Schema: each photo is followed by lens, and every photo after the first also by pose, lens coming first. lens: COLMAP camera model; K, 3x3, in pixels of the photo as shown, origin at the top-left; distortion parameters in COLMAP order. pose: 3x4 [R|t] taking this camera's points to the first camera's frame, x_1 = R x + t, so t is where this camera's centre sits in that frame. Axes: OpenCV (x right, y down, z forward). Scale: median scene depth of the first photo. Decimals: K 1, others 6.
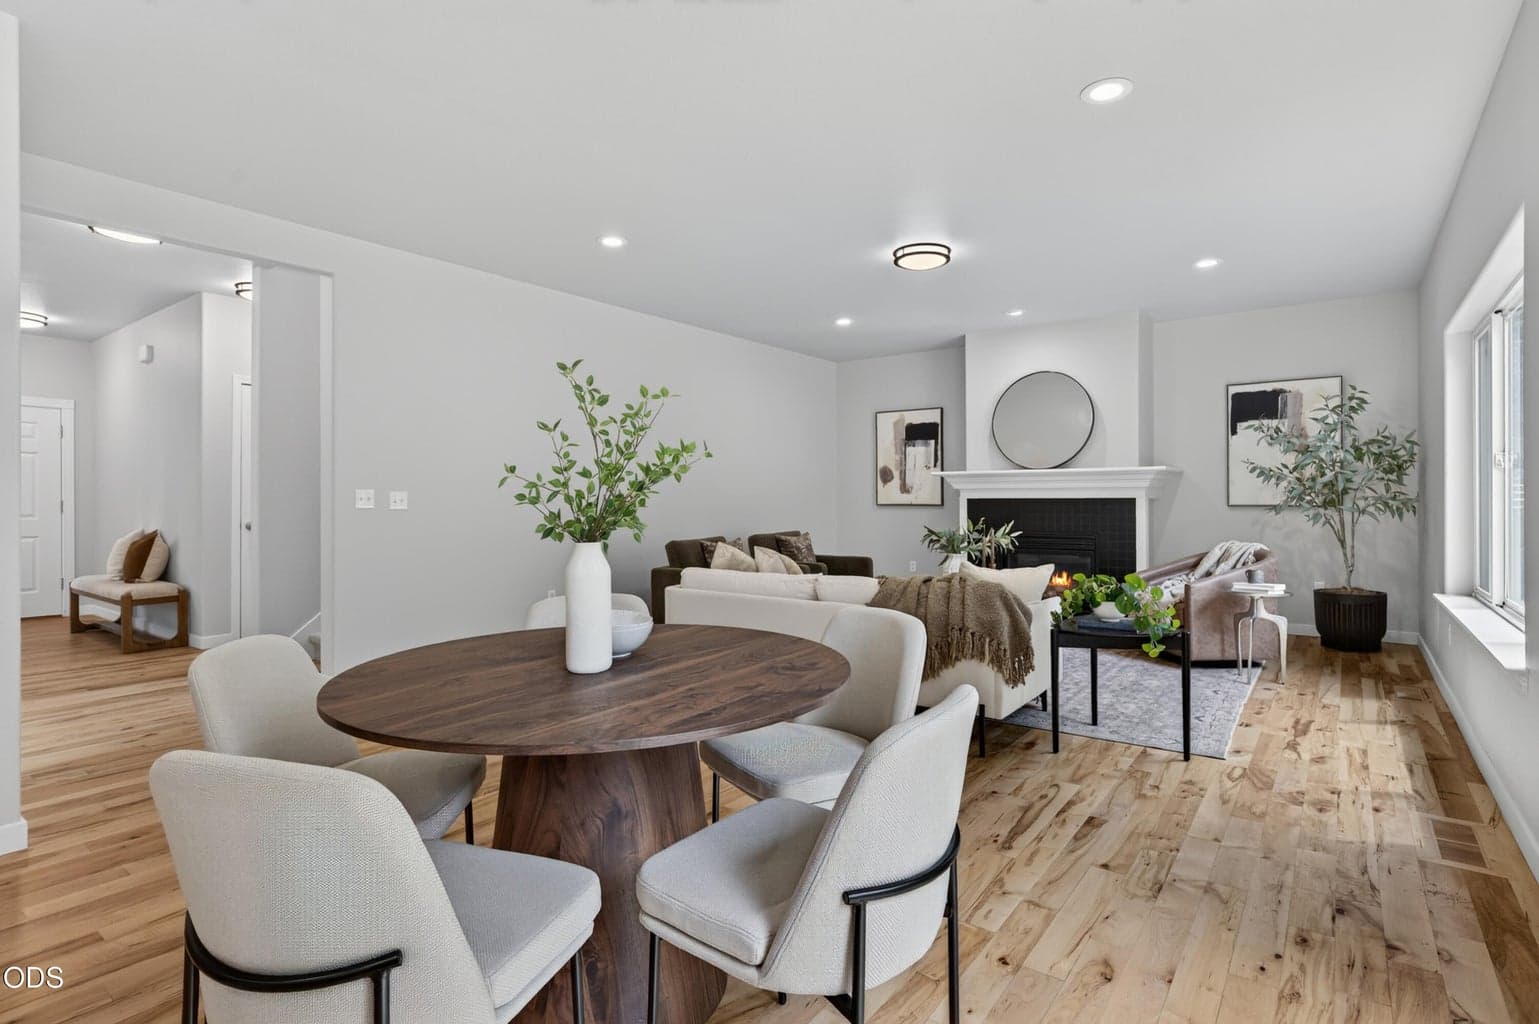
lens RADIAL K [[763.0, 0, 768.6], [0, 763.0, 496.0], [0, 0, 1]] dist [0.002276, 0.000124]
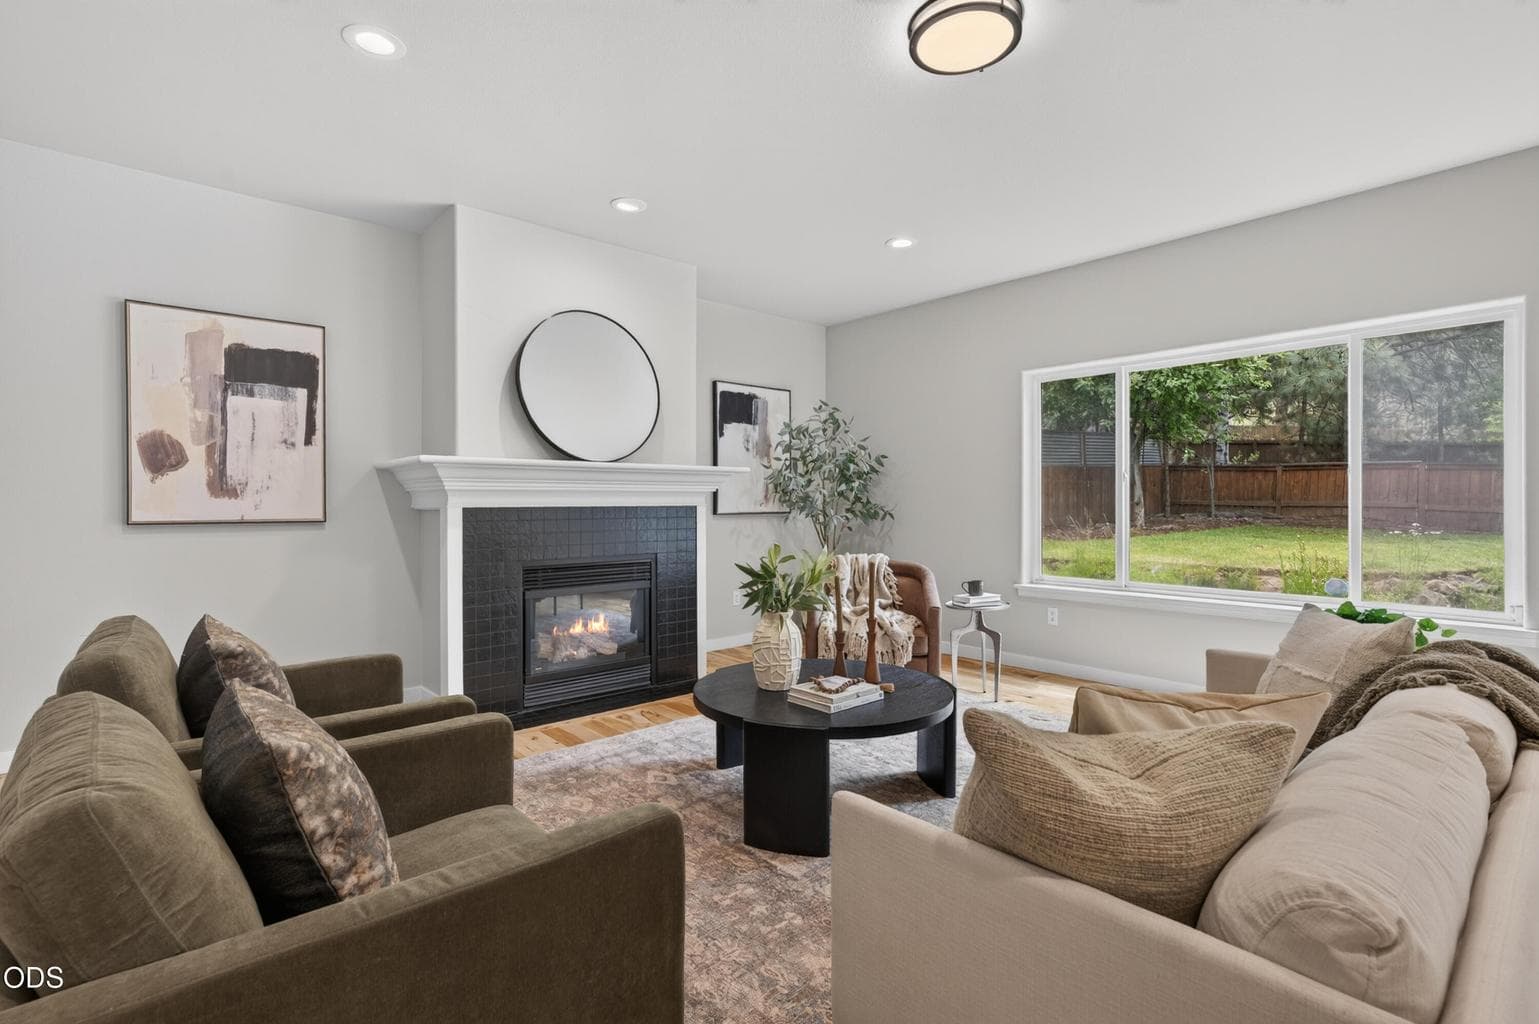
lens RADIAL K [[722.9, 0, 764.1], [0, 722.9, 504.0], [0, 0, 1]] dist [-0.000164, 0.000029]
pose [[0.214251, -0.000450, 0.976779, -0.246360], [-0.002492, 0.999996, 0.001008, -0.001085], [-0.976776, -0.002651, 0.214249, 0.866569]]
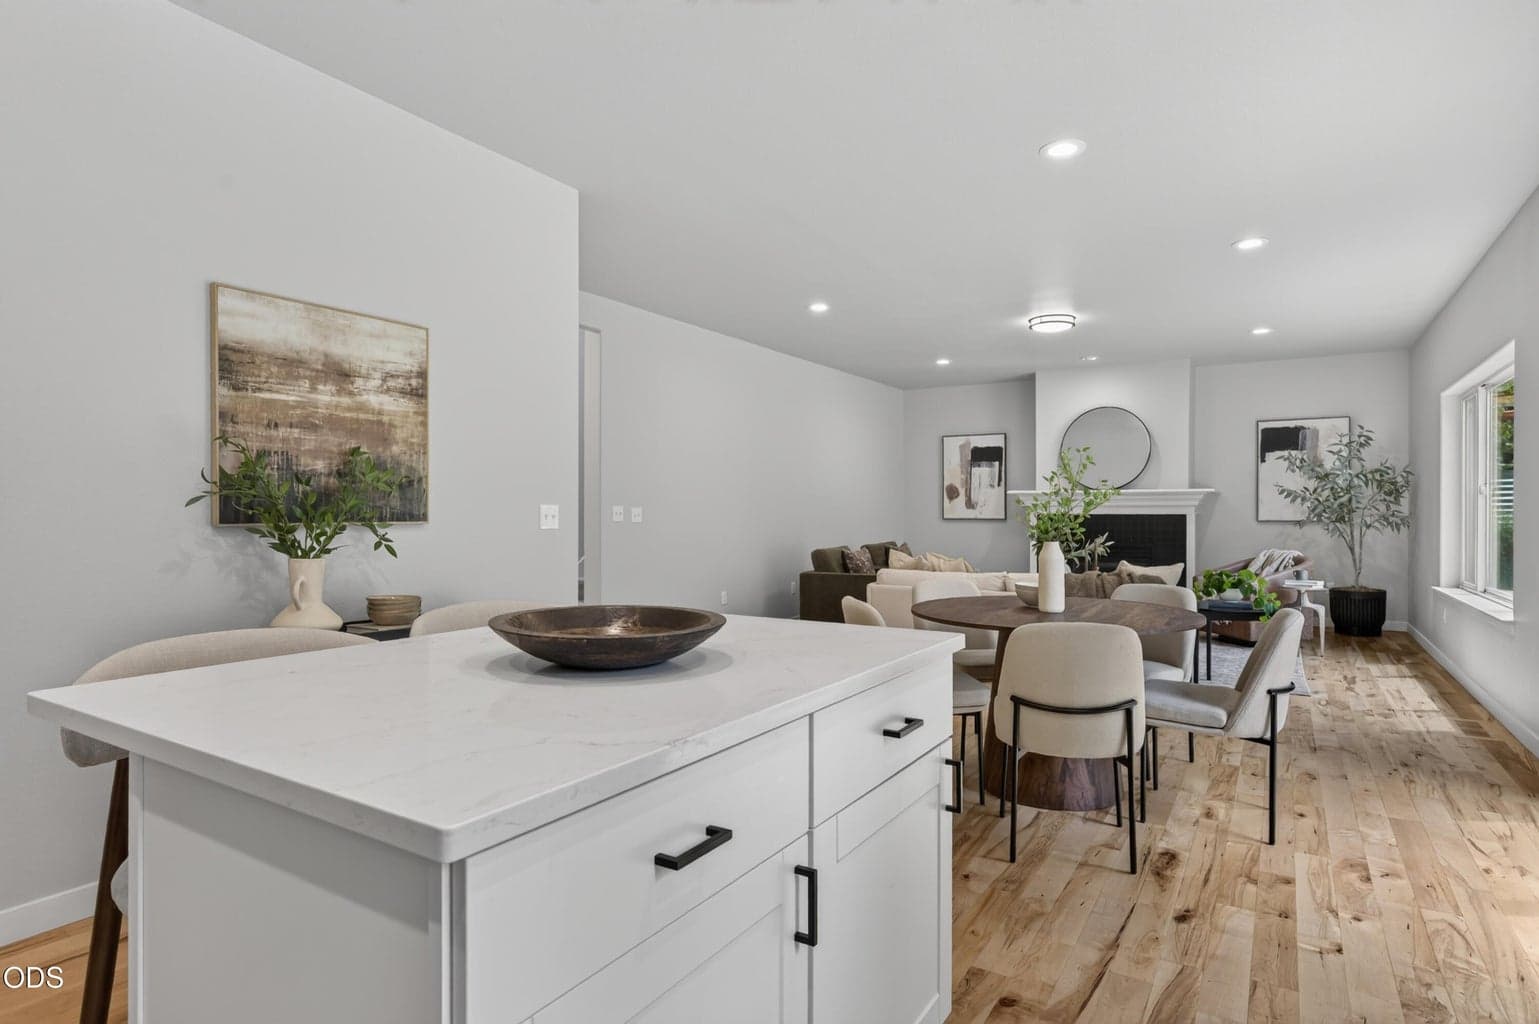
lens RADIAL K [[822.8, 0, 769.5], [0, 822.8, 512.0], [0, 0, 1]] dist [0.002770, 0.001242]
pose [[0.996263, 0.004067, 0.086277, -0.321123], [-0.004499, 0.999978, 0.004813, -0.004805], [-0.086256, -0.005183, 0.996260, -0.267534]]
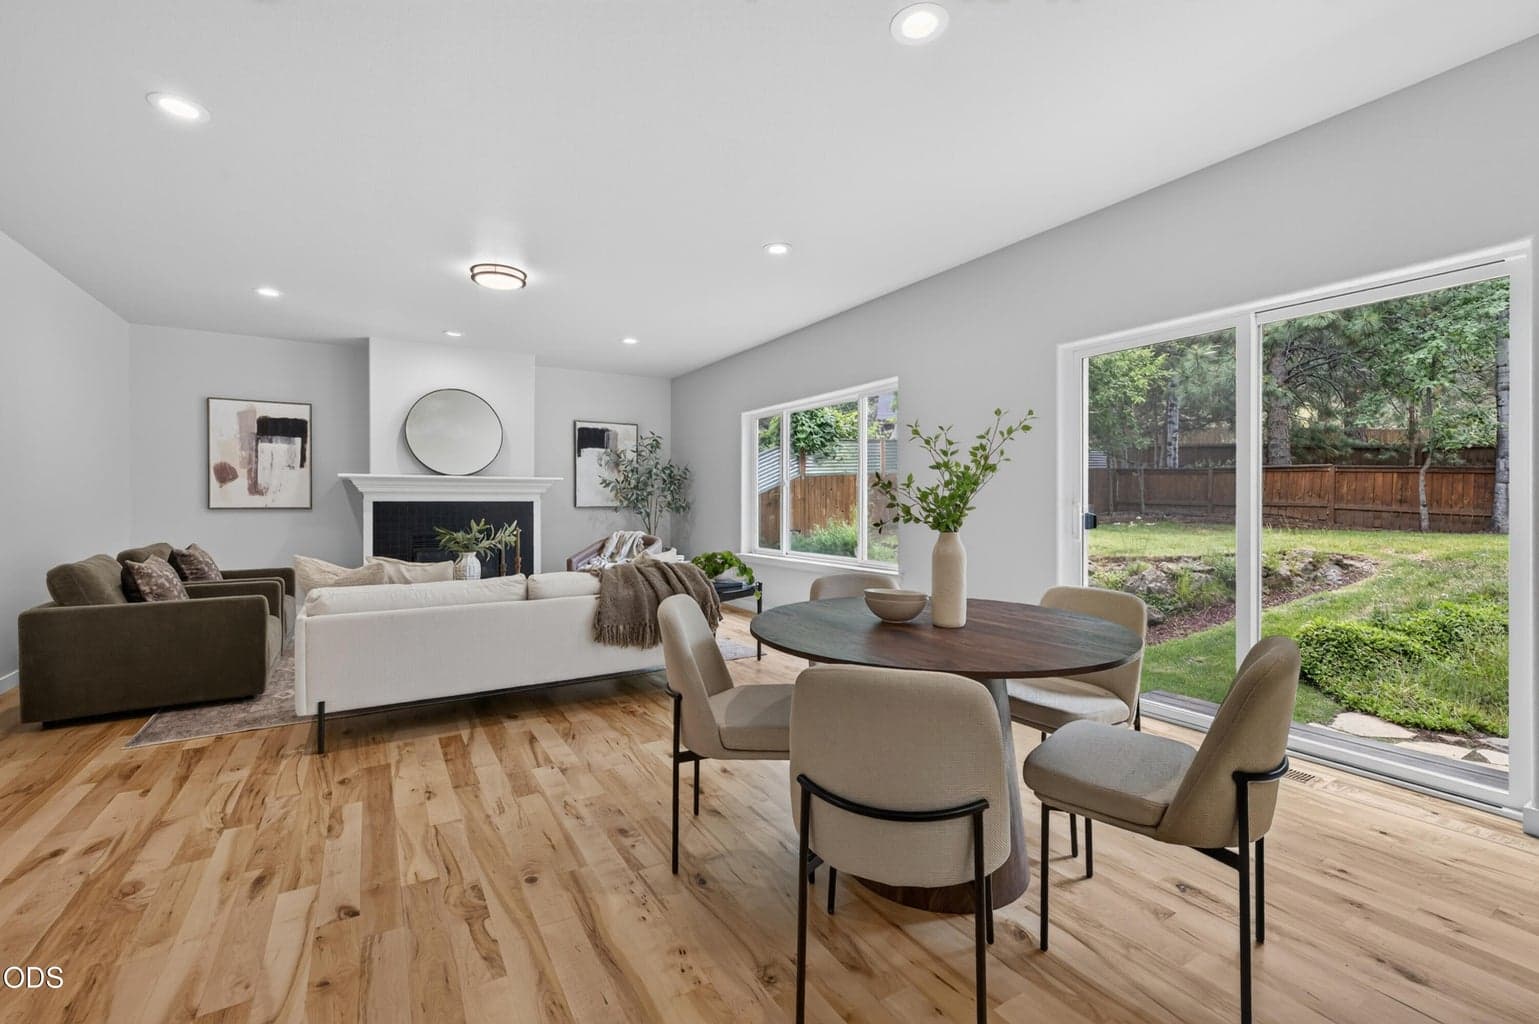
lens RADIAL K [[657.2, 0, 764.6], [0, 657.2, 500.1], [0, 0, 1]] dist [0.002802, 0.000513]
pose [[0.378330, 0.004467, 0.925660, -0.435591], [-0.005303, 0.999982, -0.002659, 0.001448], [-0.925656, -0.003903, 0.378347, 0.251908]]
